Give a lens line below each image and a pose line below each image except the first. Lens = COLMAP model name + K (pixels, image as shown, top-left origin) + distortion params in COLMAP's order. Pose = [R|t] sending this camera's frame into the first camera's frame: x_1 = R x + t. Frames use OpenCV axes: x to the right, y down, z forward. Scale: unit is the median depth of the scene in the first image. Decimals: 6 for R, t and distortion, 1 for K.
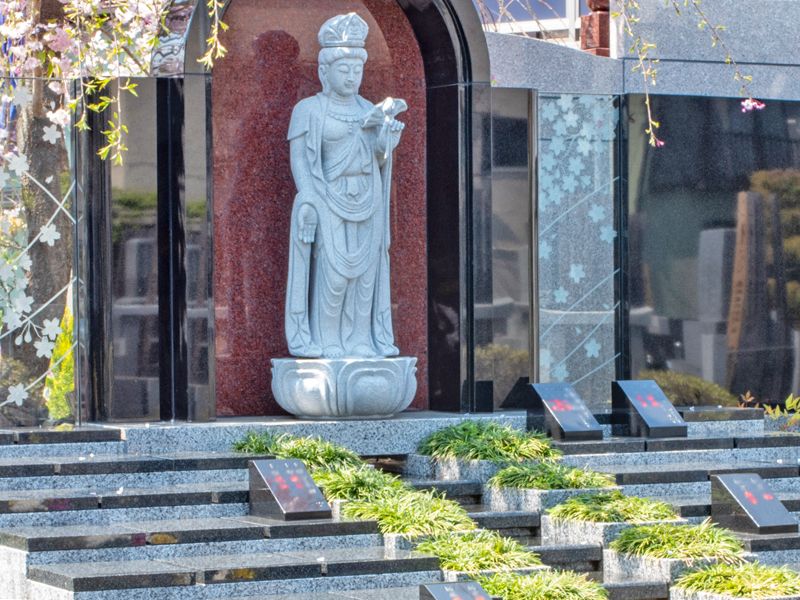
lens RADIAL K [[2581.4, 0, 400.0], [0, 2581.4, 300.0], [0, 0, 1]] dist [-0.014722, 0.143594]
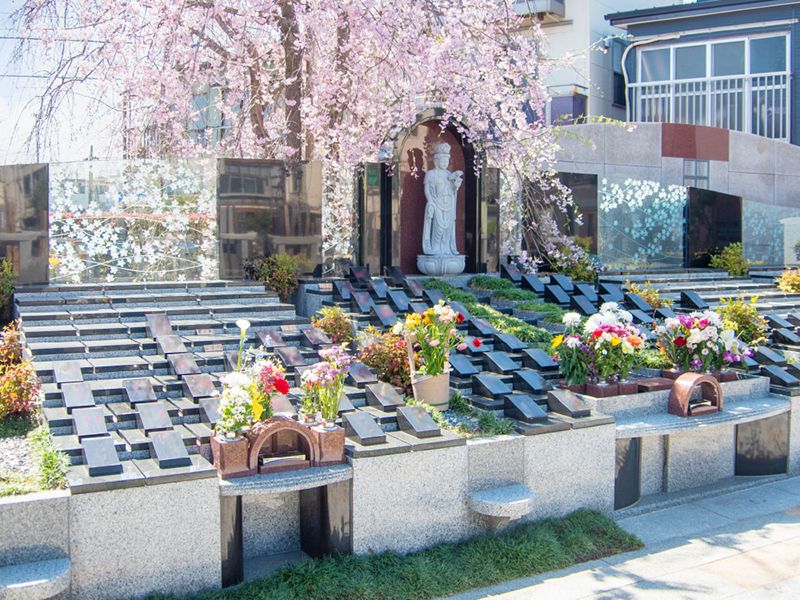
lens RADIAL K [[1366.4, 0, 400.0], [0, 1366.4, 300.0], [0, 0, 1]] dist [-0.022711, -0.033299]
pose [[0.998327, 0.009030, -0.057116, 0.021512], [-0.005367, 0.997938, 0.063961, -0.028065], [0.057576, -0.063547, 0.996317, -0.612636]]
